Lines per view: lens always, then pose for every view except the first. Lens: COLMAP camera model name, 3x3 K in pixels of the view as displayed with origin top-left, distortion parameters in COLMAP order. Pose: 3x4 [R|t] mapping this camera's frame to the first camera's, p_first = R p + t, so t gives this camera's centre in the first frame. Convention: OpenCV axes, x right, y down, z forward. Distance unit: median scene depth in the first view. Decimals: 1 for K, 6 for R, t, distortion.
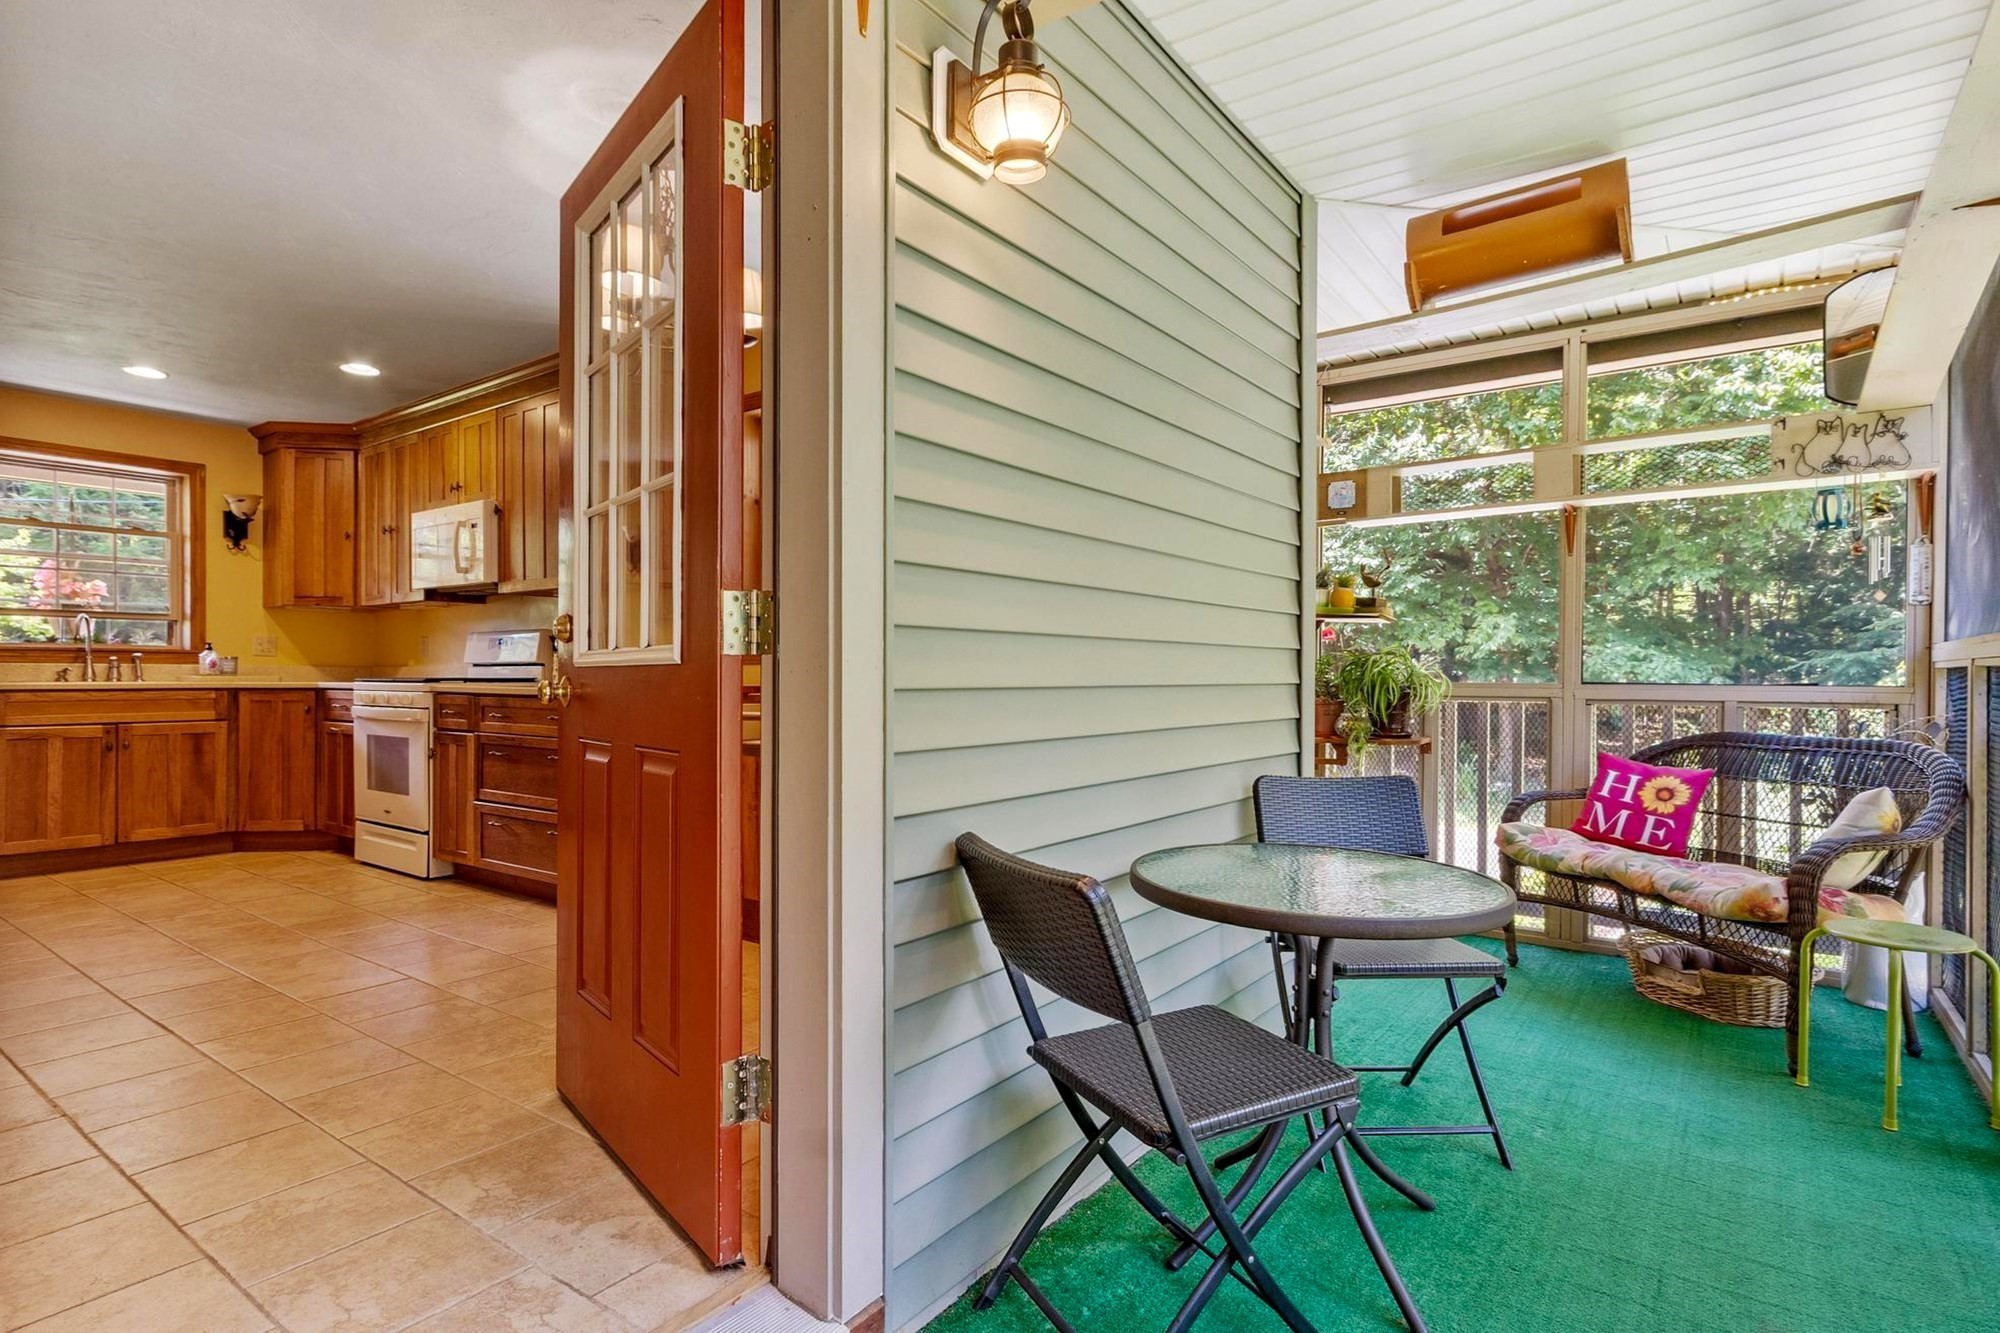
lens RADIAL K [[1001.5, 0, 988.0], [0, 1001.5, 671.9], [0, 0, 1]] dist [0.000070, -0.000250]
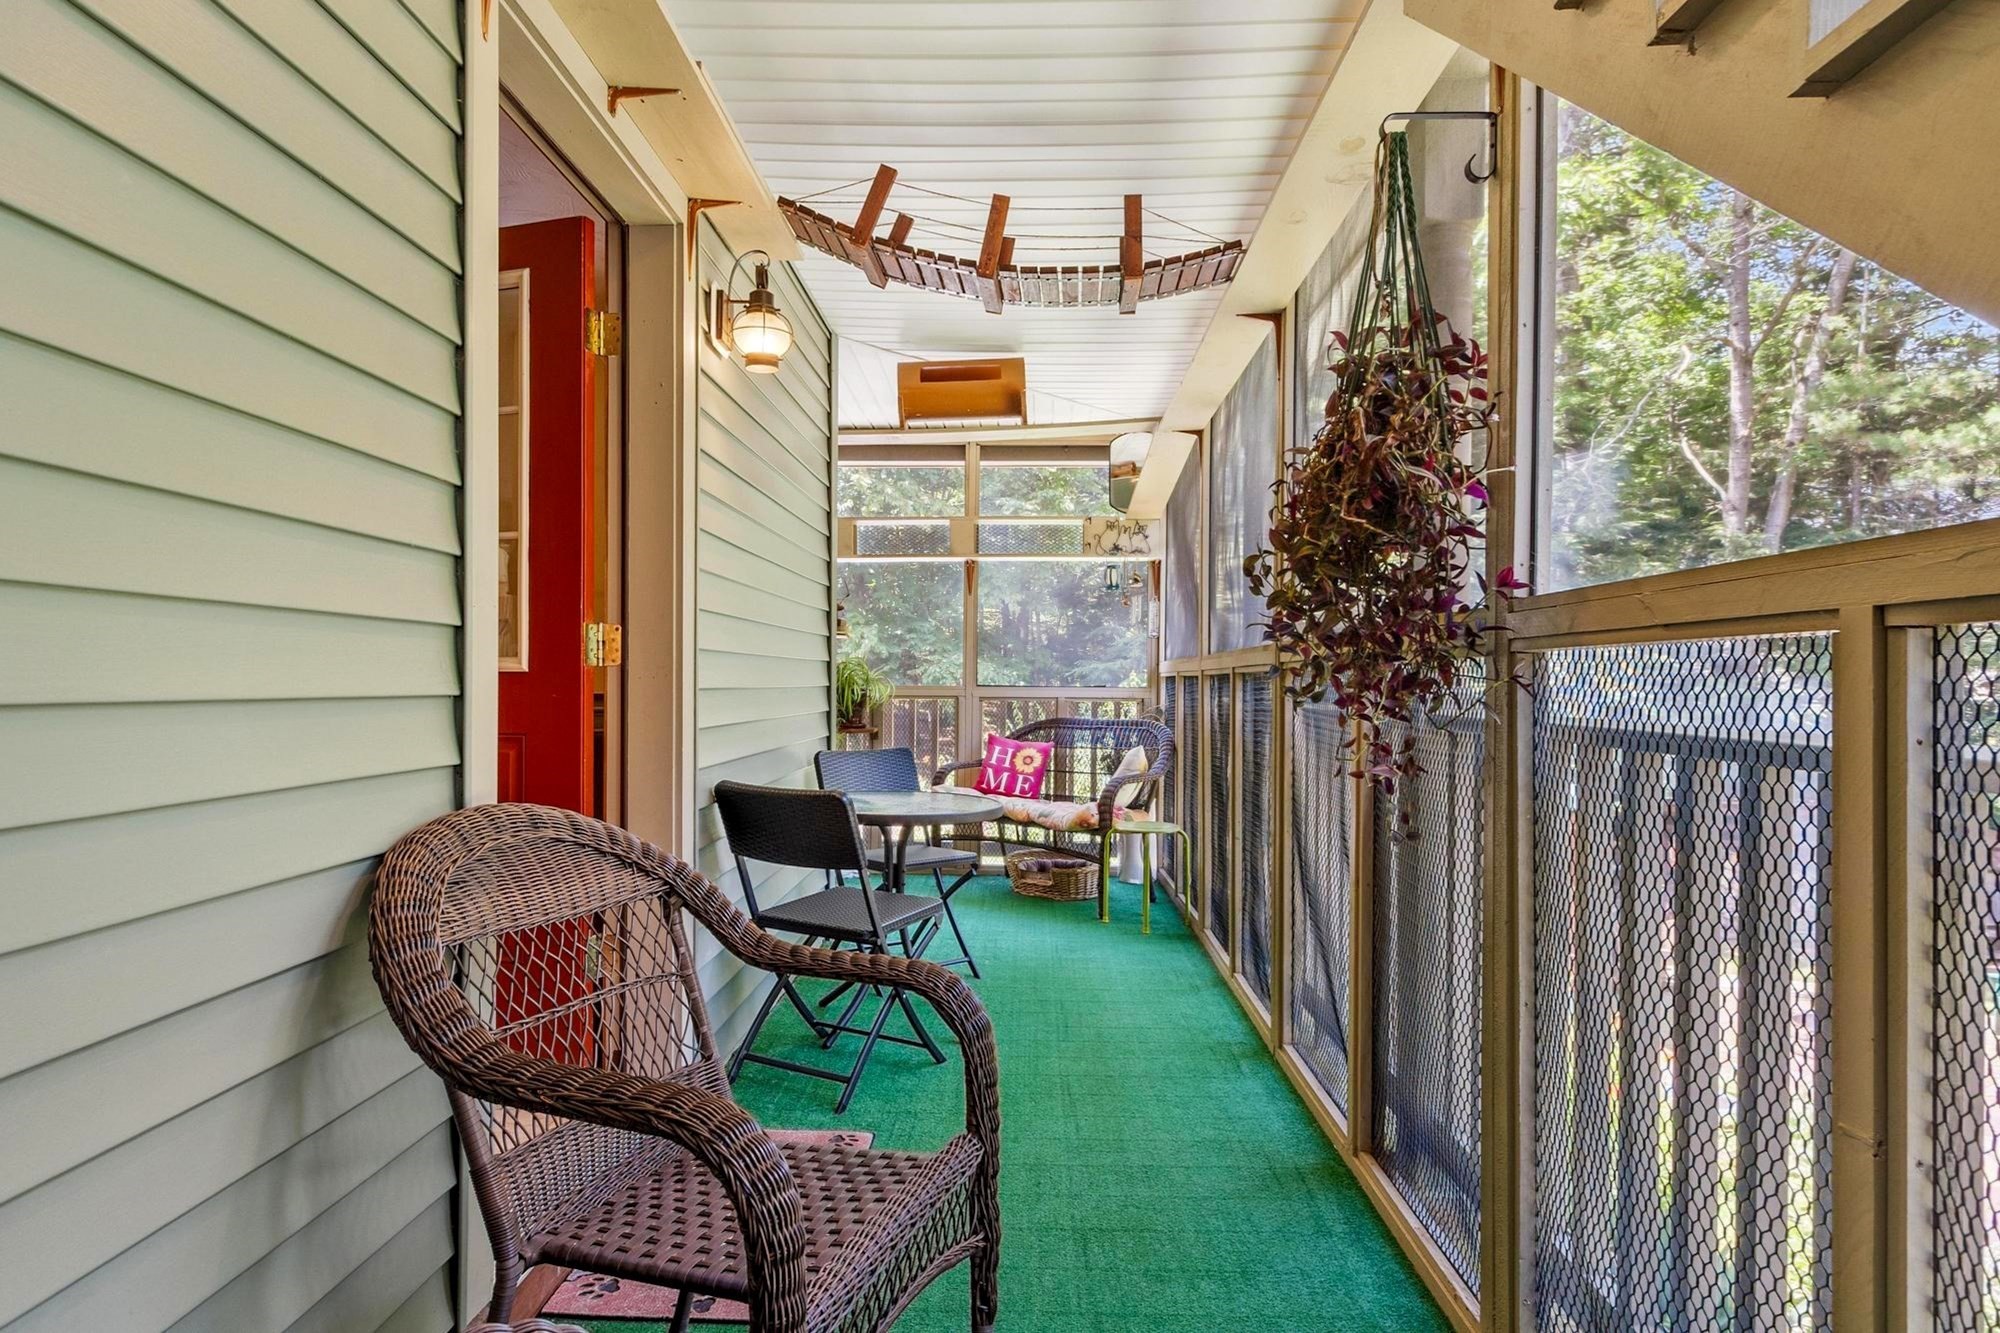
lens RADIAL K [[1034.6, 0, 1006.3], [0, 1034.6, 669.8], [0, 0, 1]] dist [0.001242, -0.000861]
pose [[0.813536, 0.006773, 0.581475, -0.267359], [-0.003079, 0.999968, -0.007341, -0.001158], [-0.581506, 0.004181, 0.813532, -0.254751]]
